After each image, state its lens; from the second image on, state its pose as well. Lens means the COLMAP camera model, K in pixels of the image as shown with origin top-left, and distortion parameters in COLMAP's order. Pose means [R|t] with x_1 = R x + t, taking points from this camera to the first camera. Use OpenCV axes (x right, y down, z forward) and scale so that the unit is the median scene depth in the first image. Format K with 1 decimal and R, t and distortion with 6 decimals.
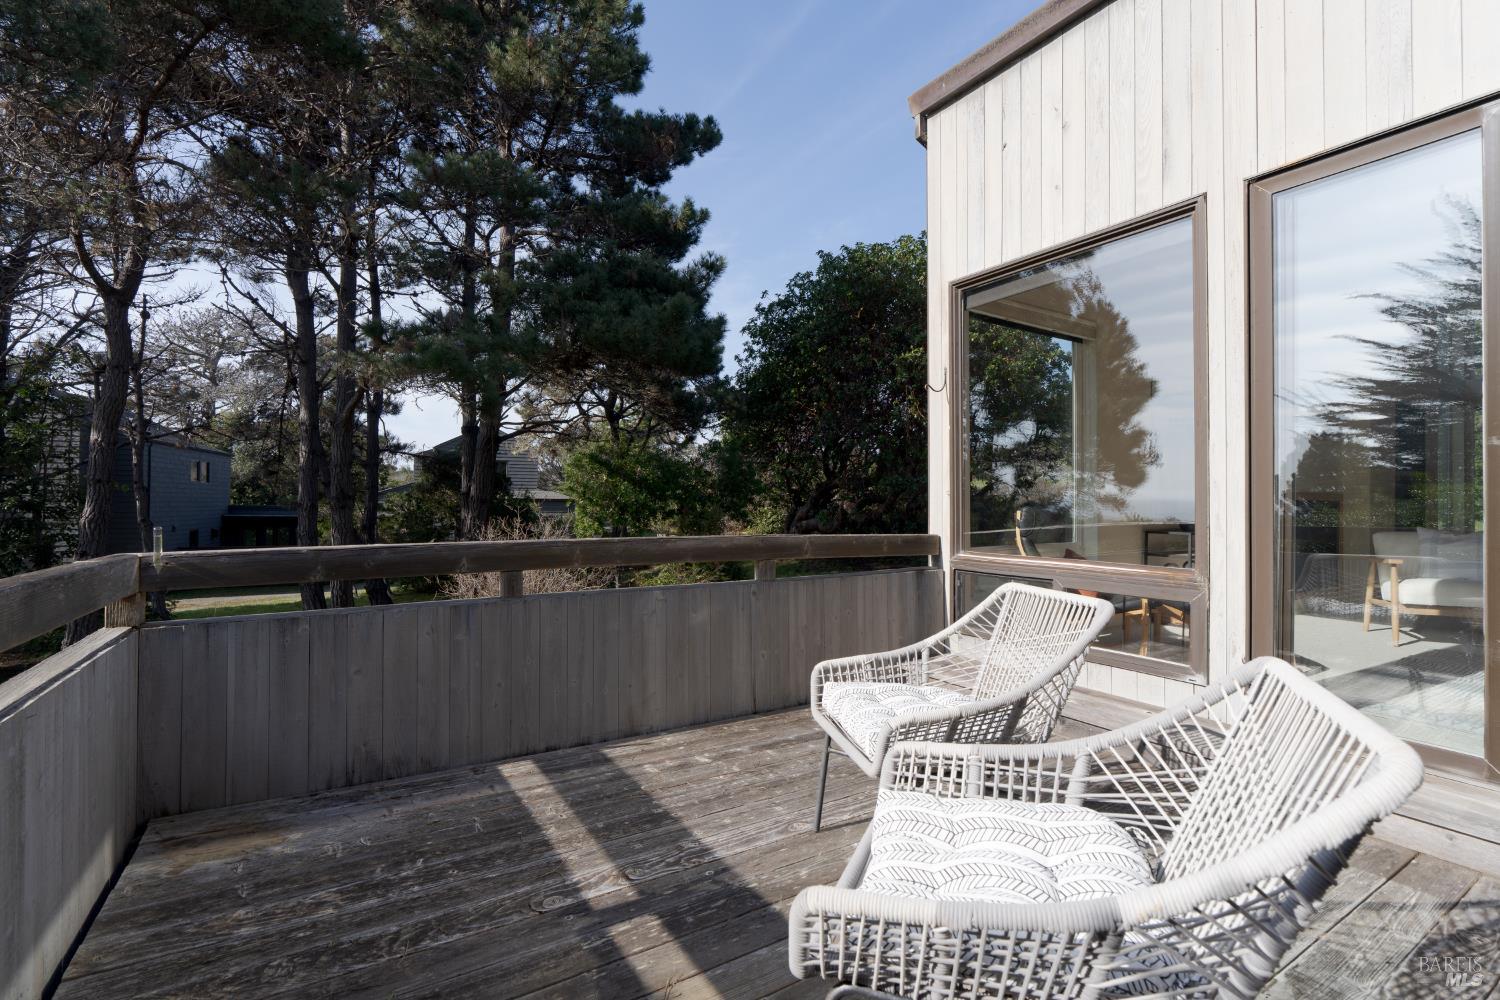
lens RADIAL K [[679.2, 0, 751.1], [0, 679.2, 496.8], [0, 0, 1]] dist [-0.002748, -0.000406]
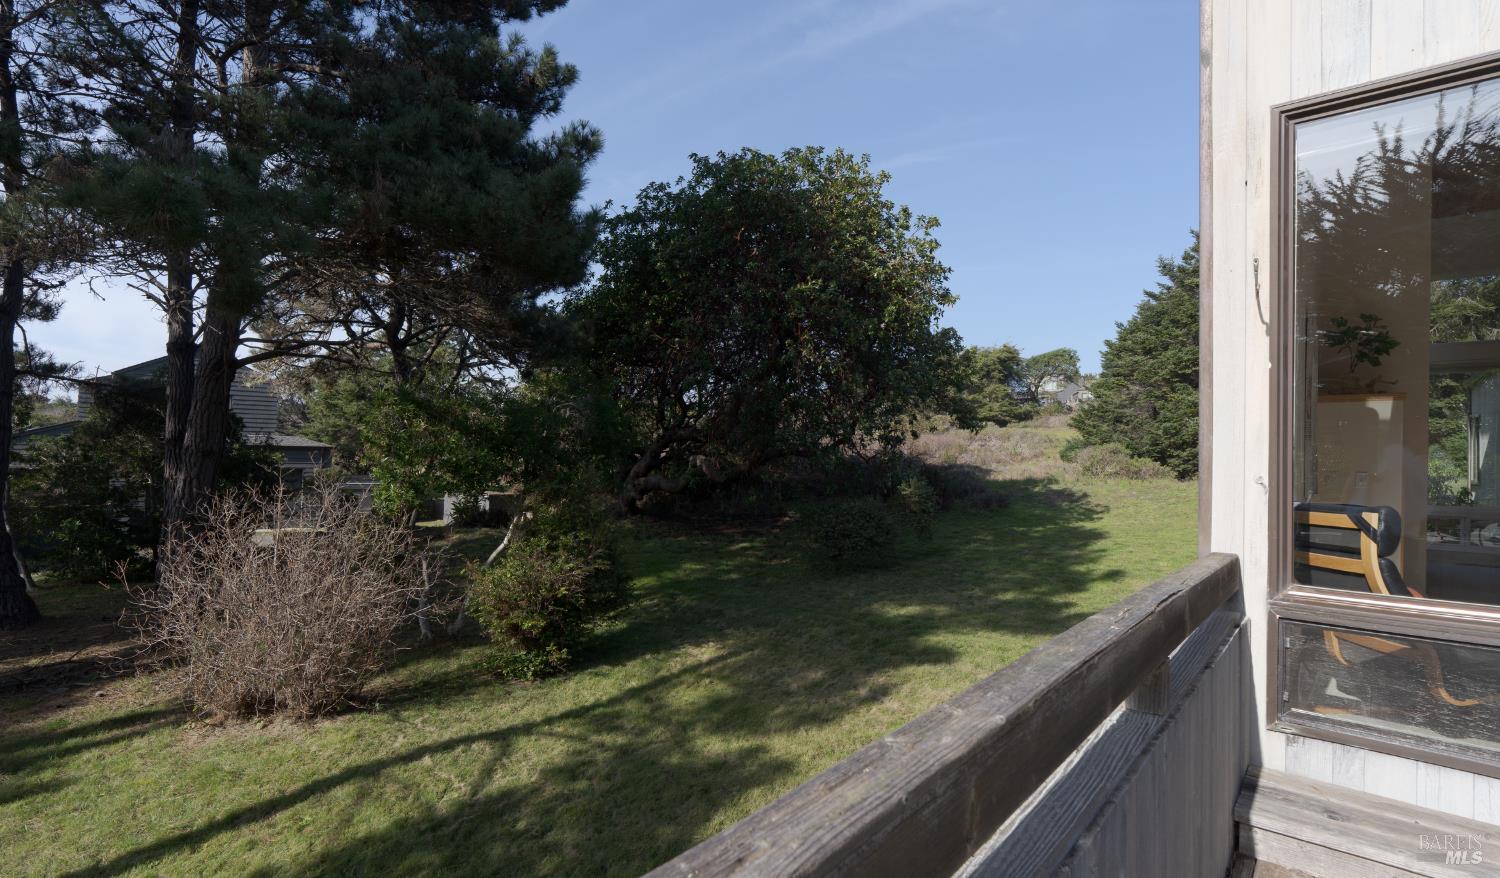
lens RADIAL K [[702.3, 0, 745.1], [0, 702.3, 442.7], [0, 0, 1]] dist [-0.001886, 0.001667]
pose [[0.955130, 0.015607, 0.295777, -0.070175], [-0.014637, 0.999878, -0.005493, -0.006449], [-0.295827, 0.000917, 0.955241, 0.137402]]
